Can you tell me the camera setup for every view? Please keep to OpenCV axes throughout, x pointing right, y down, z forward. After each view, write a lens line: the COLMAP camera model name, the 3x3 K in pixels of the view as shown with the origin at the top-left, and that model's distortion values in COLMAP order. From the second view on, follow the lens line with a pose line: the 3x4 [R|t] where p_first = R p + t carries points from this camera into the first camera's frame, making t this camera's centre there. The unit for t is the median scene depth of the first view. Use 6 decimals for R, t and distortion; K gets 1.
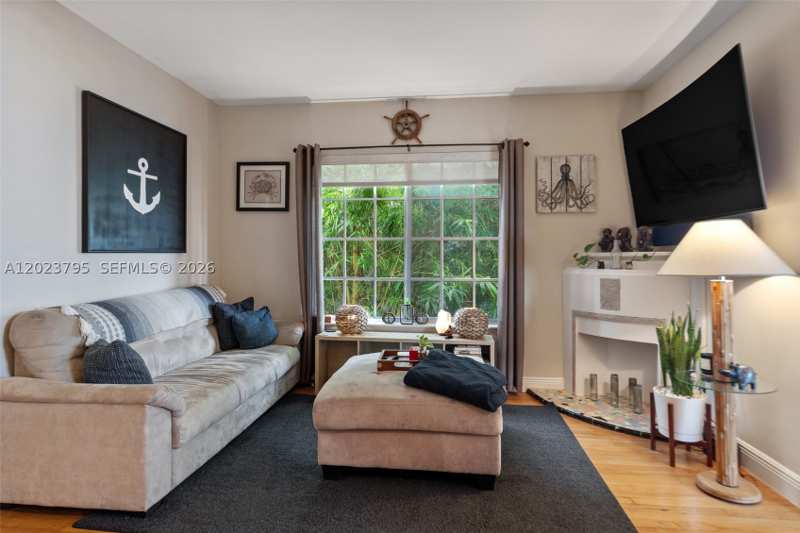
lens RADIAL K [[423.1, 0, 404.3], [0, 423.1, 250.9], [0, 0, 1]] dist [-0.001740, -0.000150]
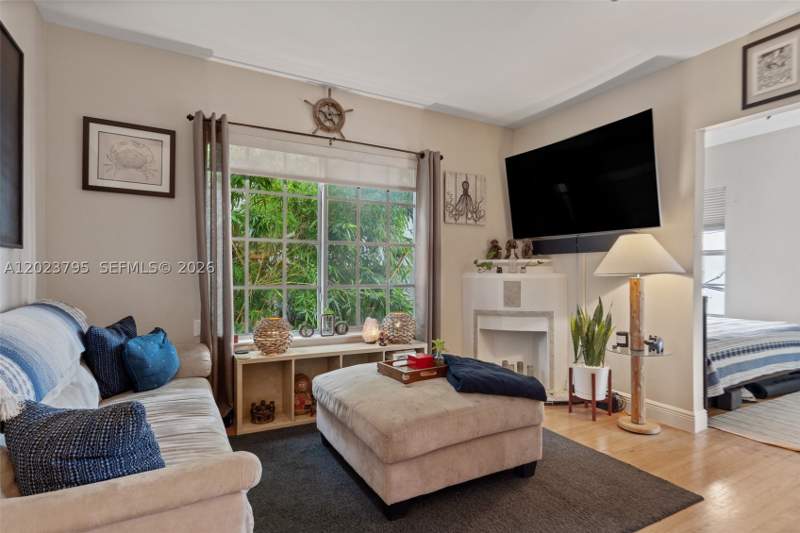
lens RADIAL K [[406.9, 0, 399.0], [0, 406.9, 269.5], [0, 0, 1]] dist [-0.004342, 0.000059]
pose [[0.823278, 0.003187, 0.567629, -0.379996], [-0.008838, 0.999935, 0.007204, 0.024522], [-0.567570, -0.010948, 0.823253, 0.206599]]
